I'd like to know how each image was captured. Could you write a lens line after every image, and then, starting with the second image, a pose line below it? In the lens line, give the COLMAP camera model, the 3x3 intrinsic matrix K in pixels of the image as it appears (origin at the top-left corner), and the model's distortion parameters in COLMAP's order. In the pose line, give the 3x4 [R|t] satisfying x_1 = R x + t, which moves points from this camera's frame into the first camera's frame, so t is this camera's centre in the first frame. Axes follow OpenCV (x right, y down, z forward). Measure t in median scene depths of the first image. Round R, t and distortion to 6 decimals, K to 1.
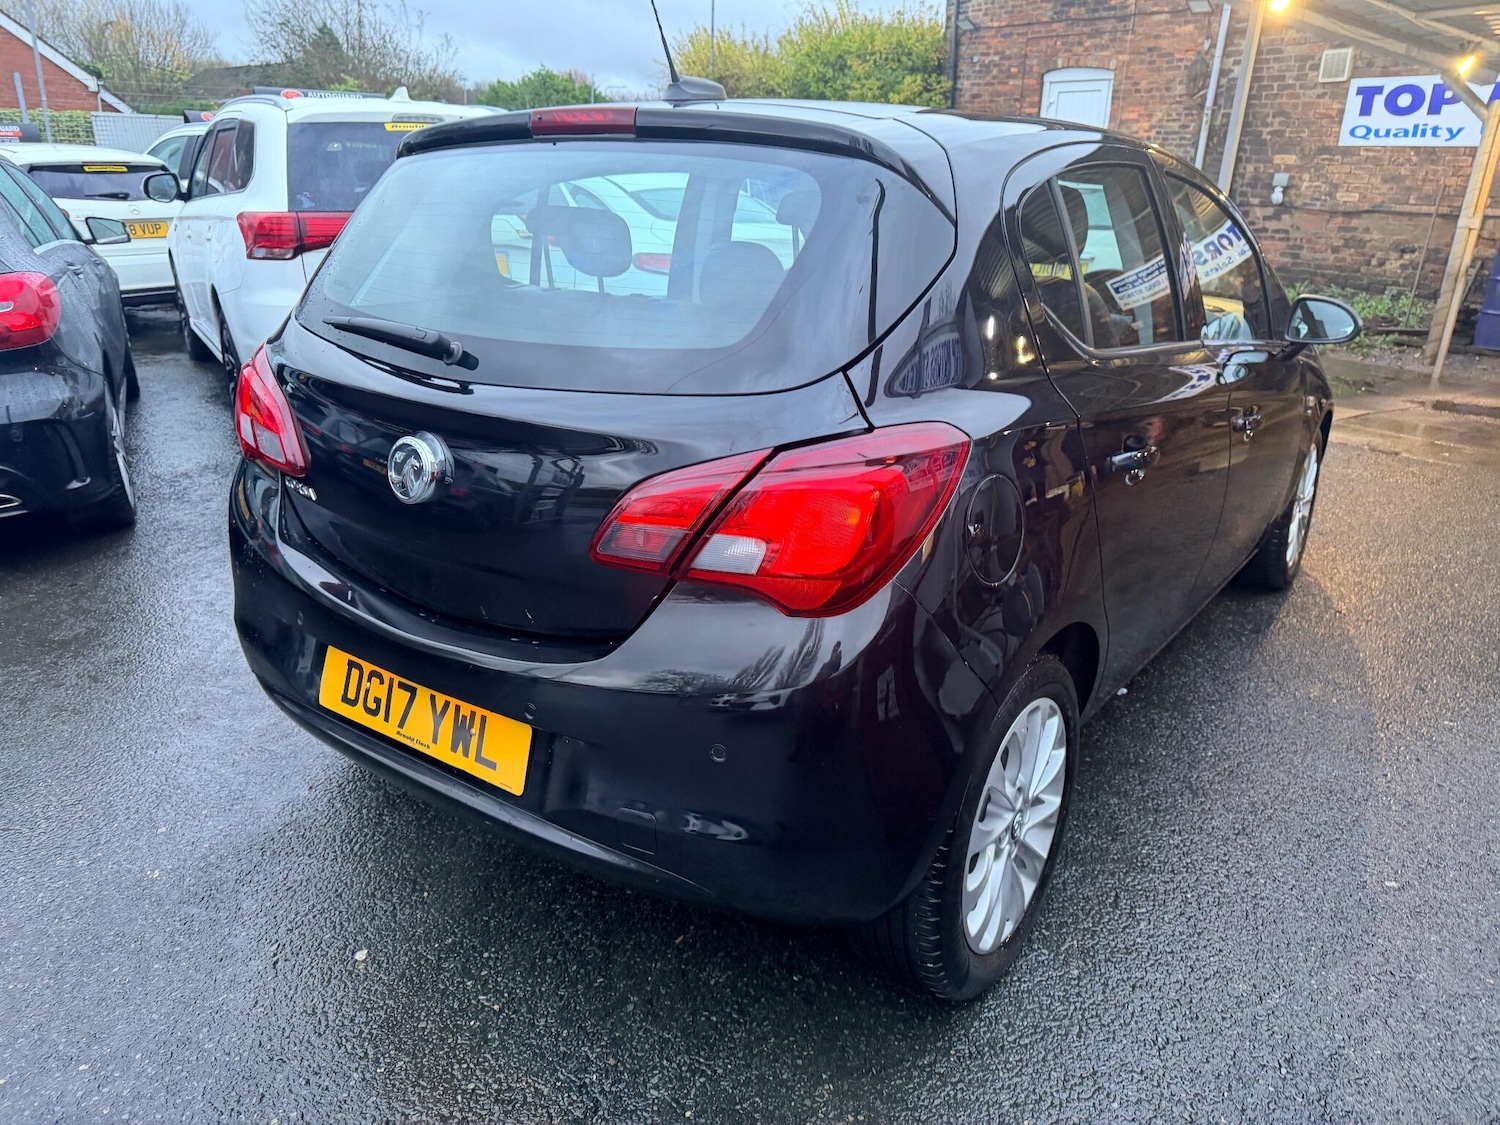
lens RADIAL K [[1044.2, 0, 740.9], [0, 1044.2, 551.2], [0, 0, 1]] dist [0.016784, -0.018754]
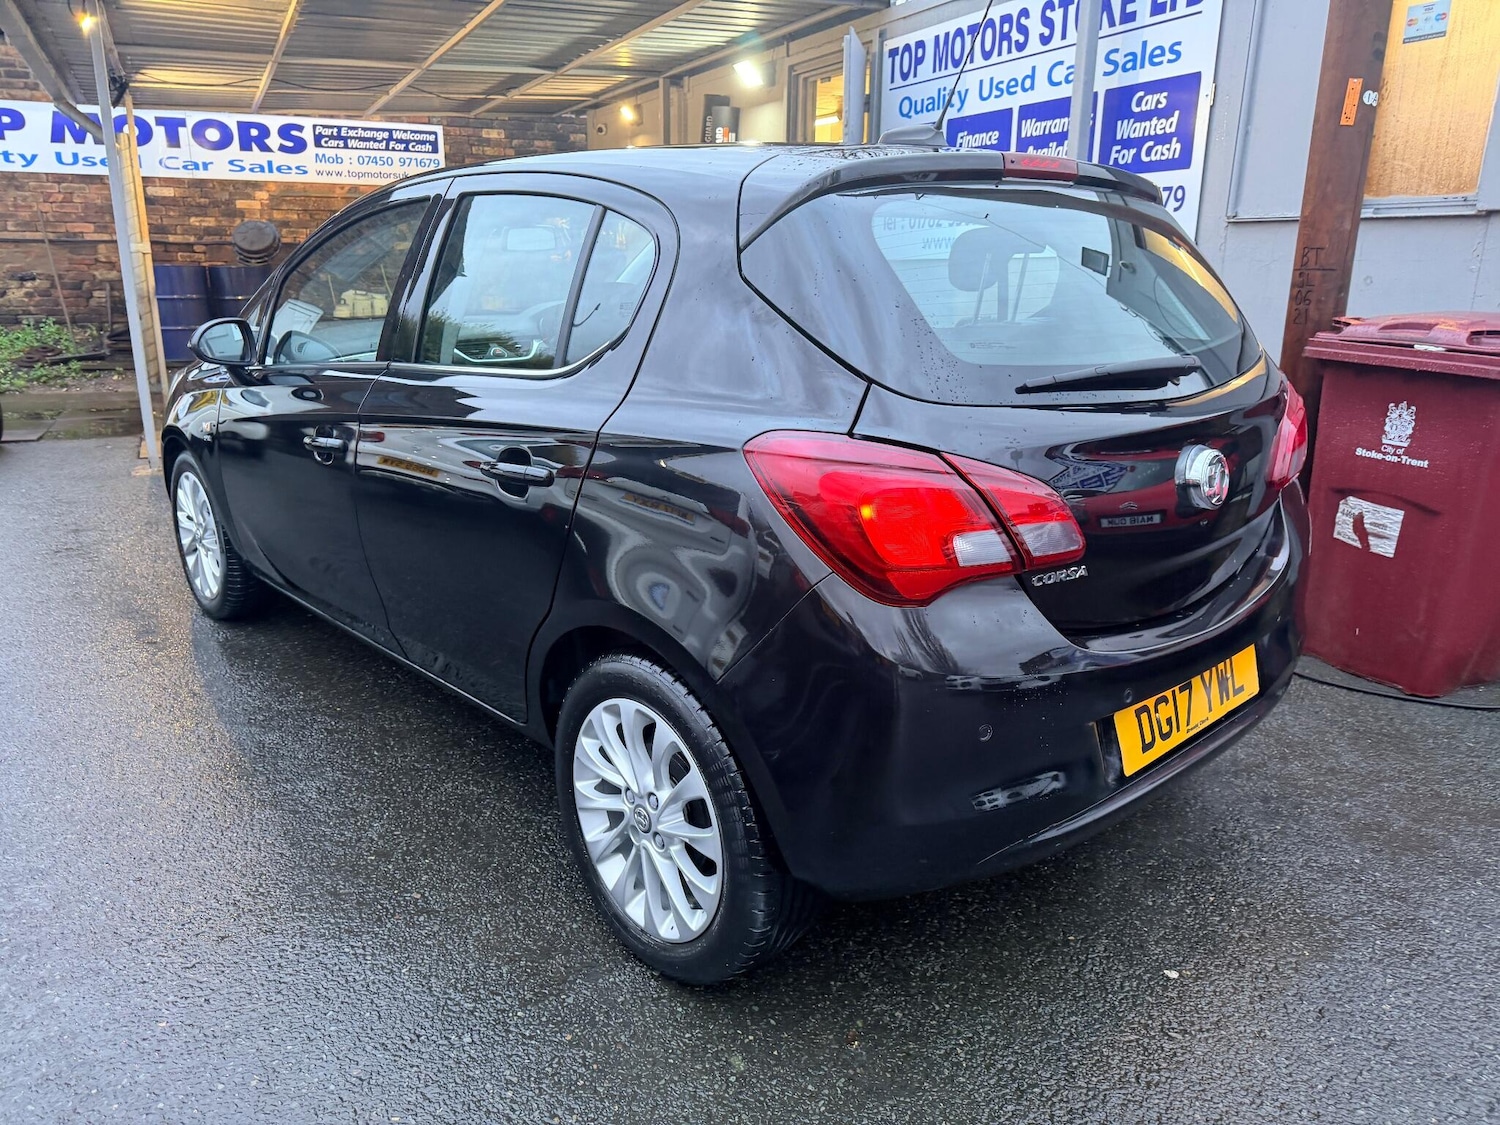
lens RADIAL K [[1044.2, 0, 750.0], [0, 1044.2, 573.7], [0, 0, 1]] dist [0.016784, -0.018754]
pose [[0.235231, -0.317514, 0.918614, -1.221450], [0.317276, 0.918445, 0.236210, -0.336704], [-0.918696, 0.235890, 0.316786, 0.906259]]
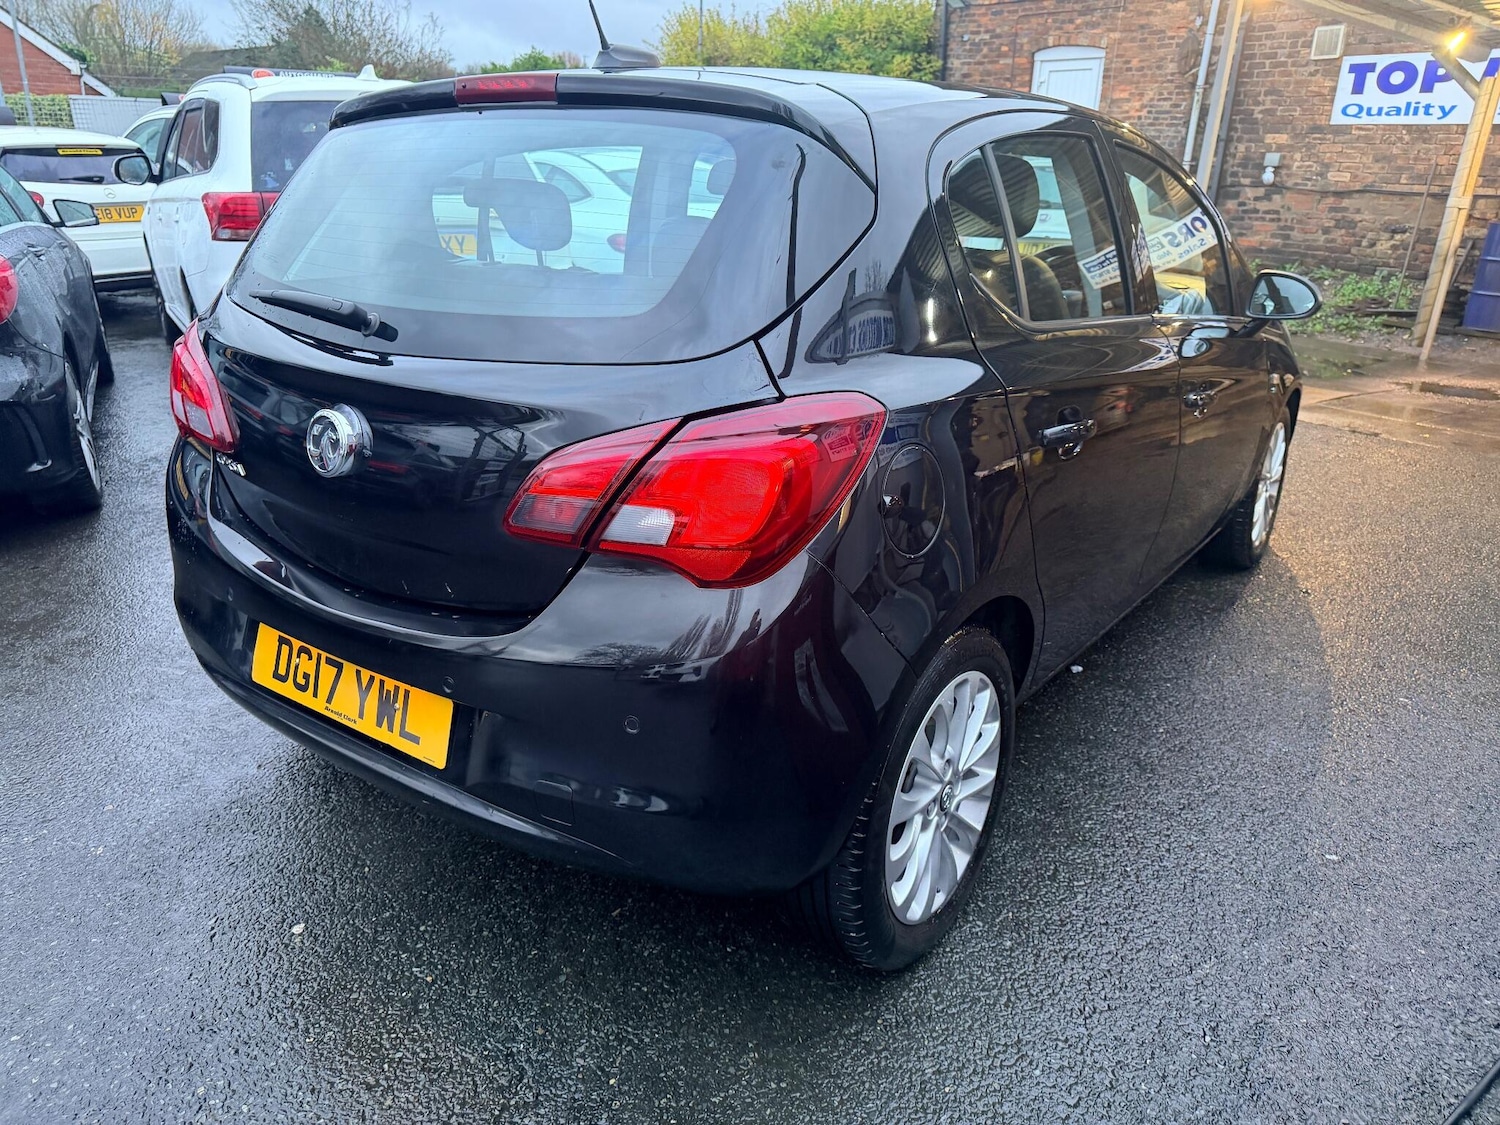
lens RADIAL K [[1044.2, 0, 735.0], [0, 1044.2, 566.0], [0, 0, 1]] dist [0.016784, -0.018754]
pose [[0.999994, -0.003237, -0.001034, 0.056442], [0.003263, 0.999654, 0.026088, 0.011714], [0.000949, -0.026091, 0.999659, 0.003205]]
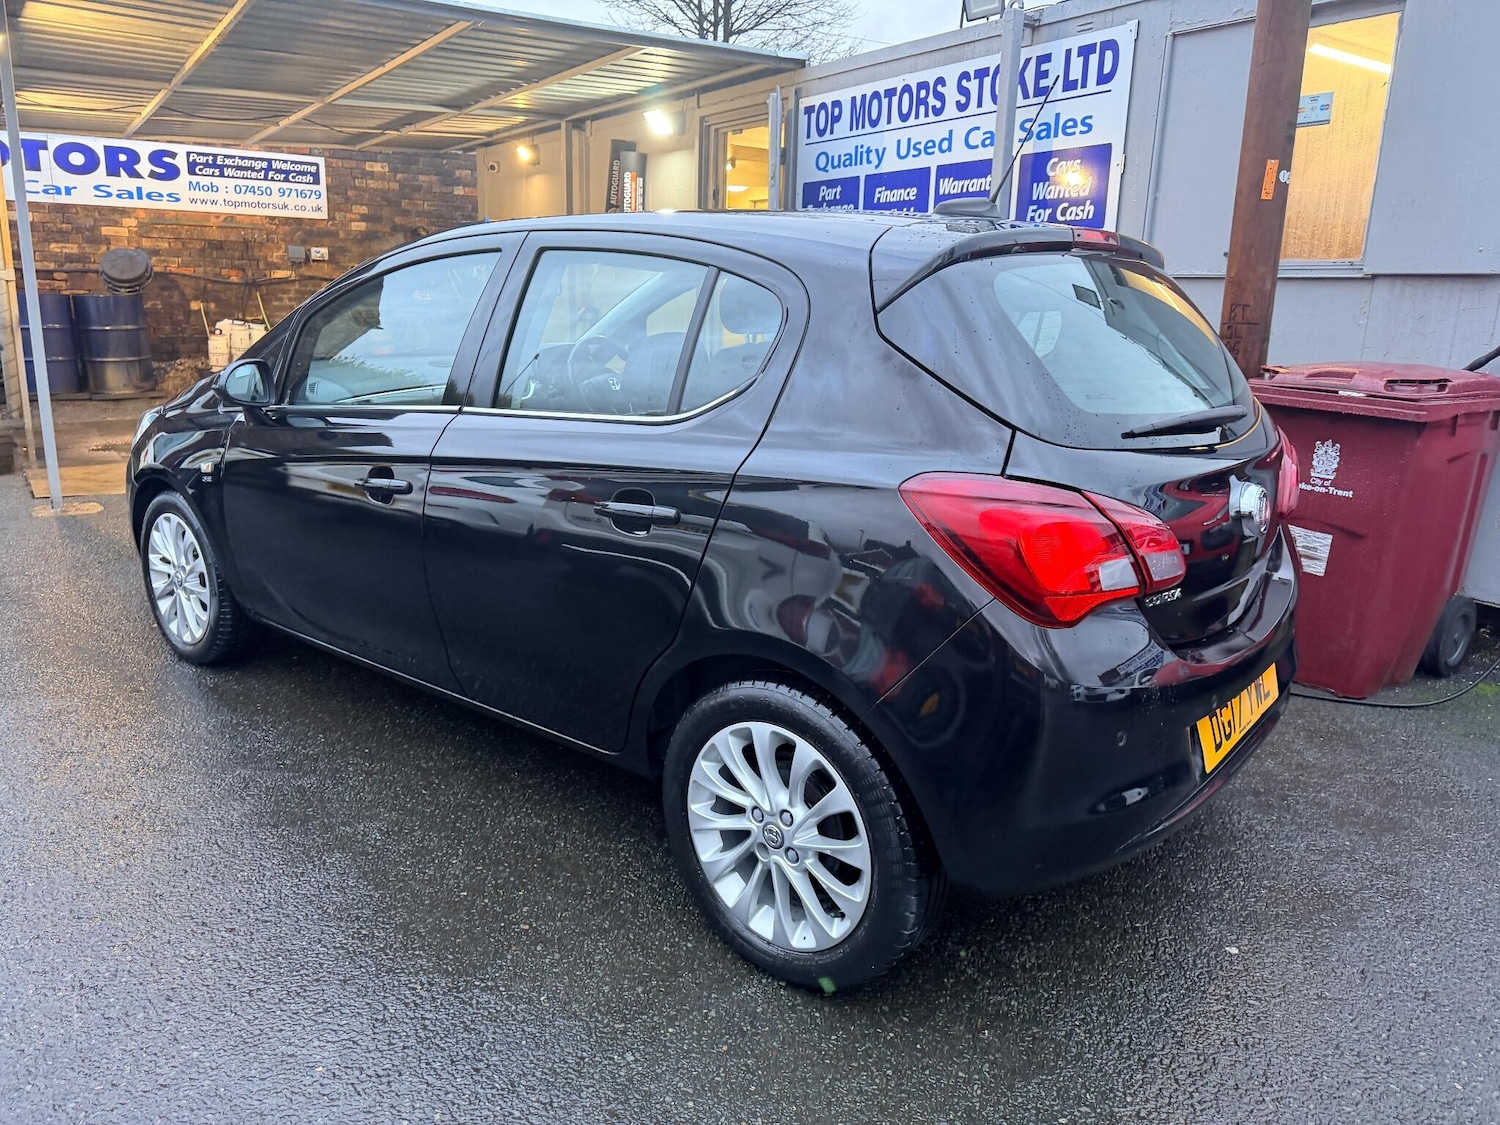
lens RADIAL K [[1044.2, 0, 748.4], [0, 1044.2, 557.3], [0, 0, 1]] dist [0.016784, -0.018754]
pose [[0.097946, -0.278622, 0.955393, -1.297251], [0.303710, 0.922581, 0.237917, -0.401851], [-0.947717, 0.266859, 0.174983, 1.051112]]
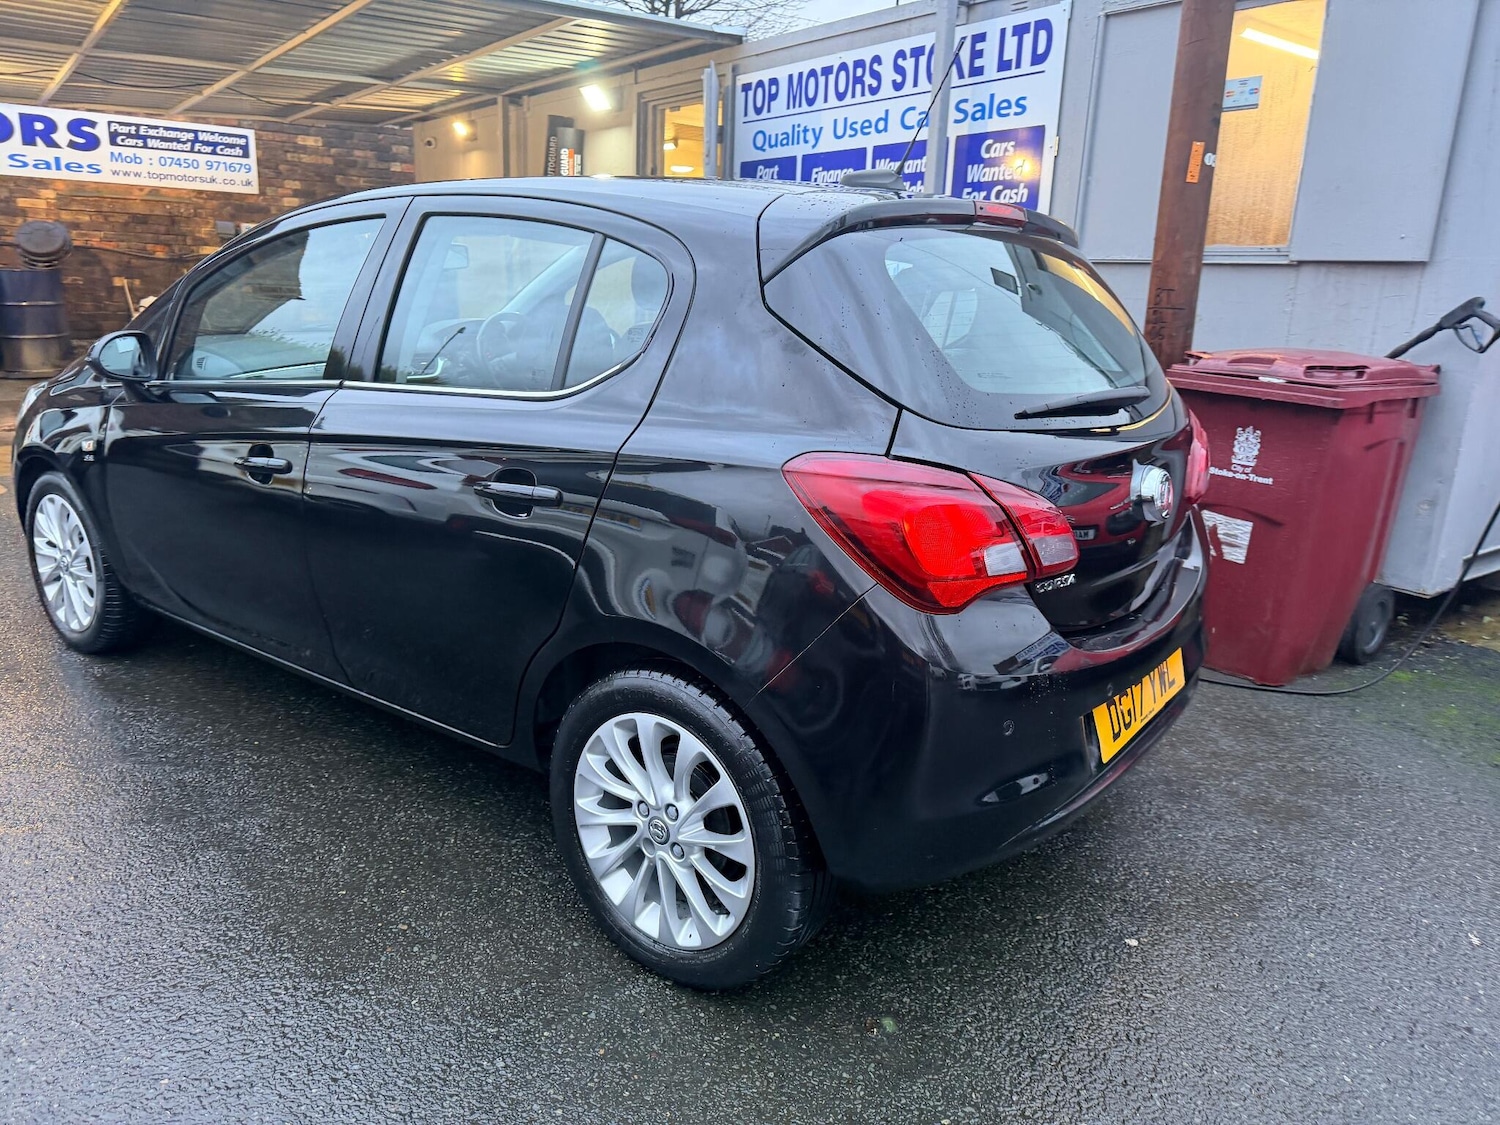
lens RADIAL K [[1044.2, 0, 745.1], [0, 1044.2, 565.2], [0, 0, 1]] dist [0.016784, -0.018754]
pose [[0.061105, -0.296452, 0.953091, -1.266883], [0.290954, 0.918697, 0.267100, -0.379371], [-0.954784, 0.260985, 0.142391, 1.015280]]
